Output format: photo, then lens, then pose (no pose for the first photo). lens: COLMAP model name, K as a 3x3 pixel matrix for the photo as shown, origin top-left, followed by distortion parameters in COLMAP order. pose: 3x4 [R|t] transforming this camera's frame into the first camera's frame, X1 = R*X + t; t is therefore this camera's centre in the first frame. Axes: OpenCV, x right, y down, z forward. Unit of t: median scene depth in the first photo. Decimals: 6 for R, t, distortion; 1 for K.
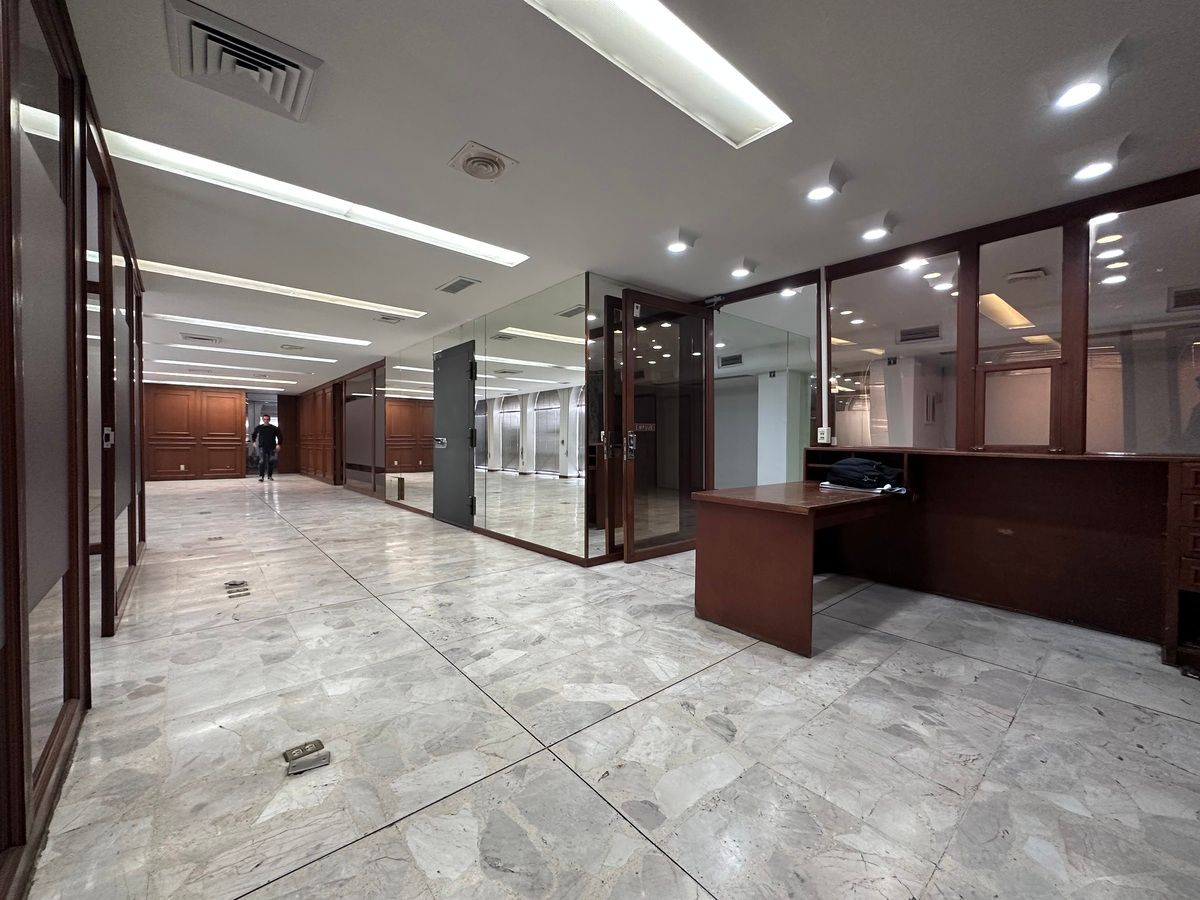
lens RADIAL K [[479.5, 0, 601.0], [0, 479.5, 447.3], [0, 0, 1]] dist [-0.002809, 0.000859]
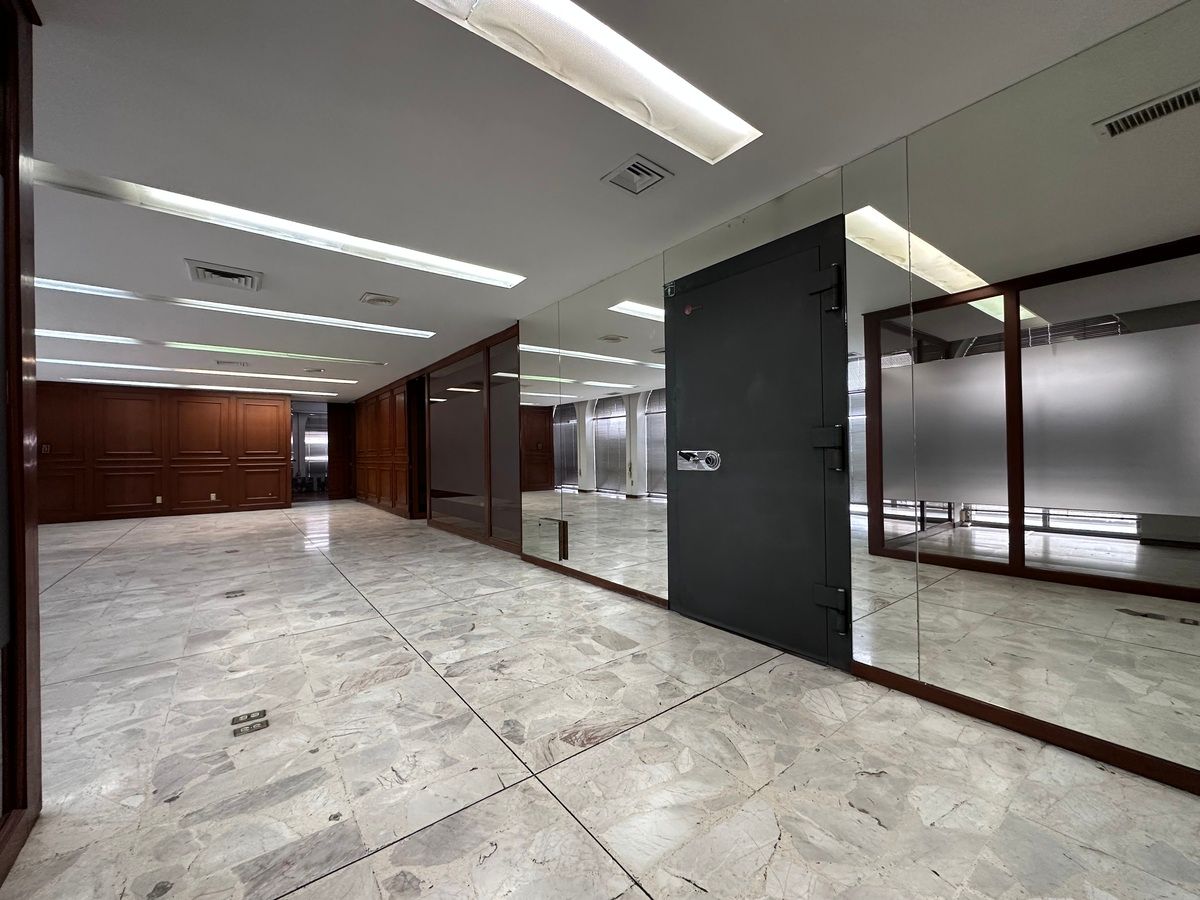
lens RADIAL K [[479.5, 0, 596.9], [0, 479.5, 448.7], [0, 0, 1]] dist [-0.002809, 0.000859]
pose [[0.998131, -0.019402, -0.057944, -0.903106], [0.018127, 0.999584, -0.022453, -0.027024], [0.058355, 0.021360, 0.998067, 1.131794]]
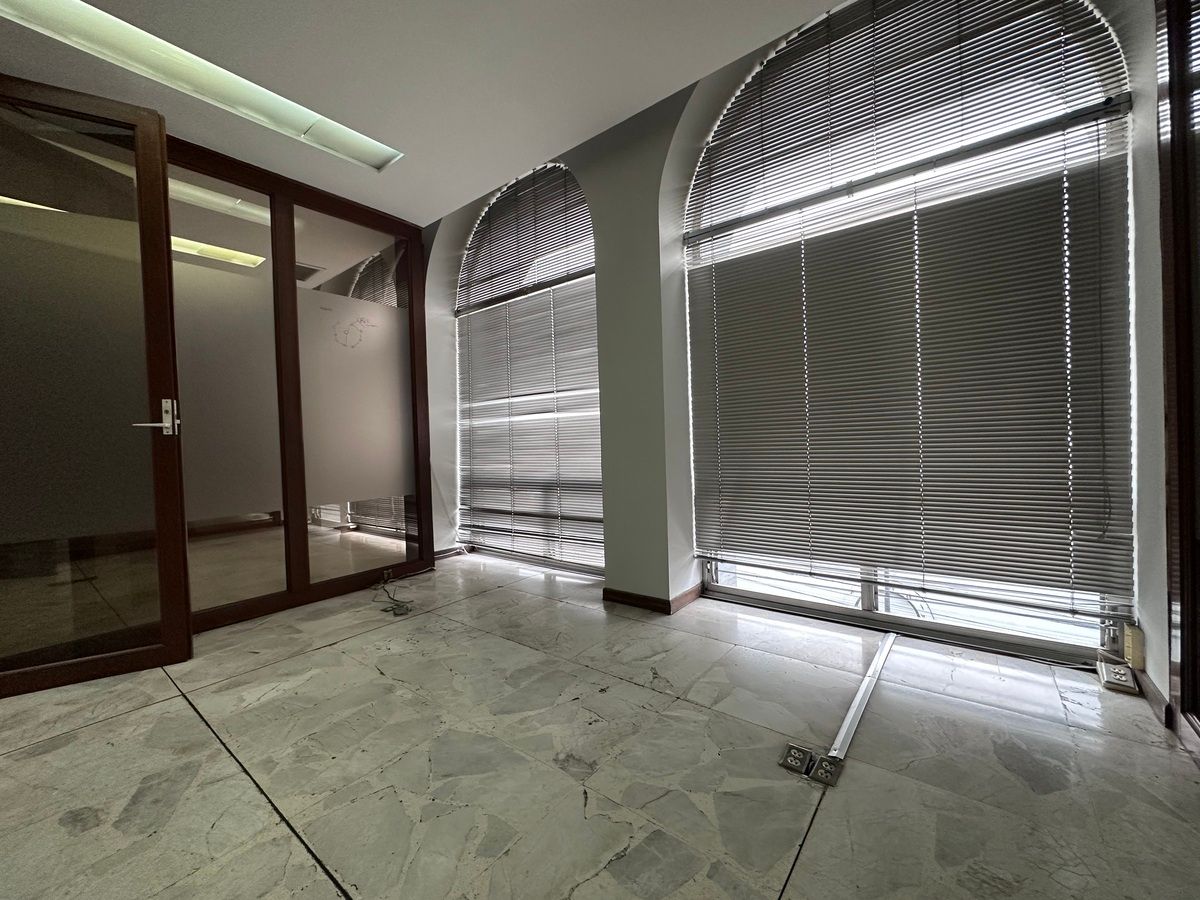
lens RADIAL K [[479.5, 0, 604.5], [0, 479.5, 455.9], [0, 0, 1]] dist [-0.002809, 0.000859]
pose [[0.978091, -0.031274, 0.205814, -0.596198], [0.030766, 0.999511, 0.005667, 0.014664], [-0.205891, 0.000790, 0.978575, 3.746469]]
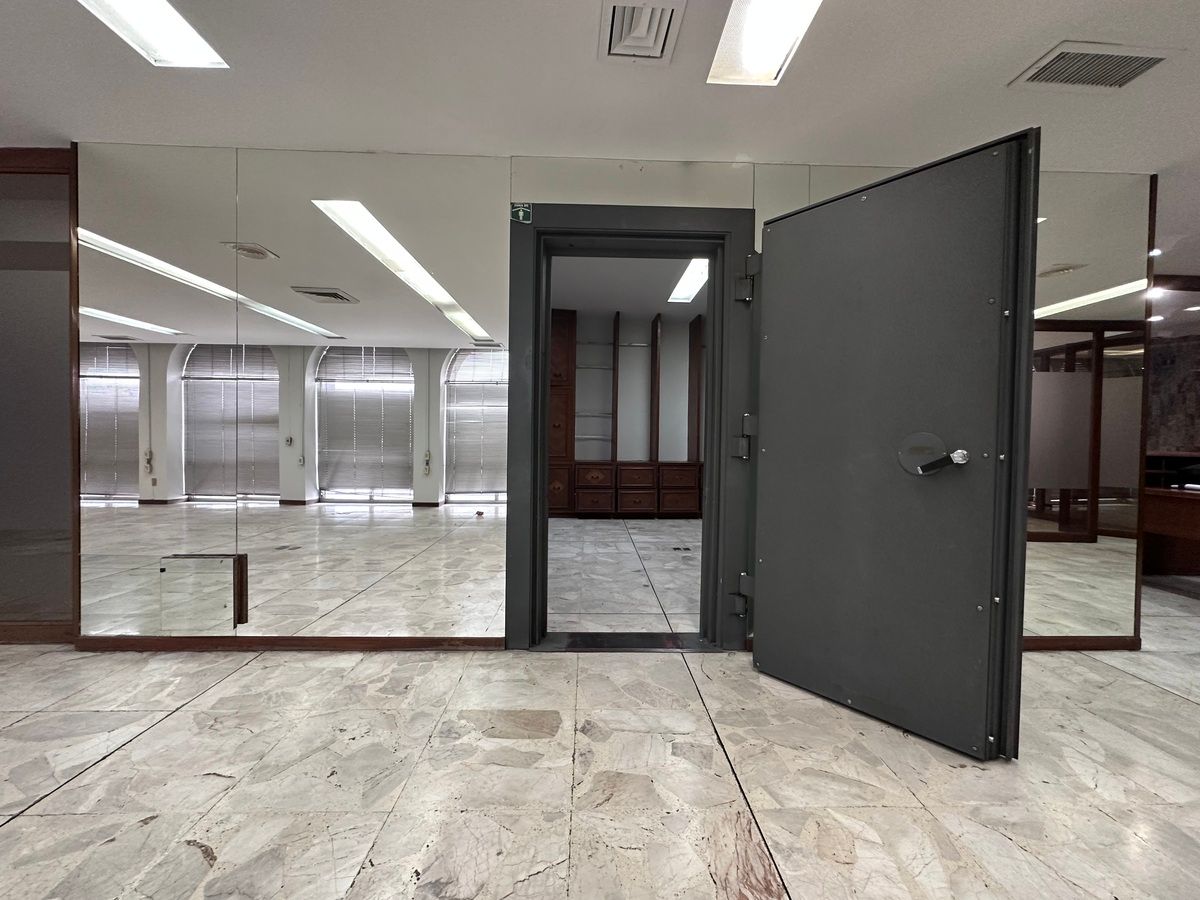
lens RADIAL K [[479.5, 0, 594.9], [0, 479.5, 450.3], [0, 0, 1]] dist [-0.002809, 0.000859]
pose [[0.630509, -0.009602, 0.776123, -1.361836], [0.000712, 0.999930, 0.011793, -0.025625], [-0.776182, -0.006883, 0.630472, 1.648934]]
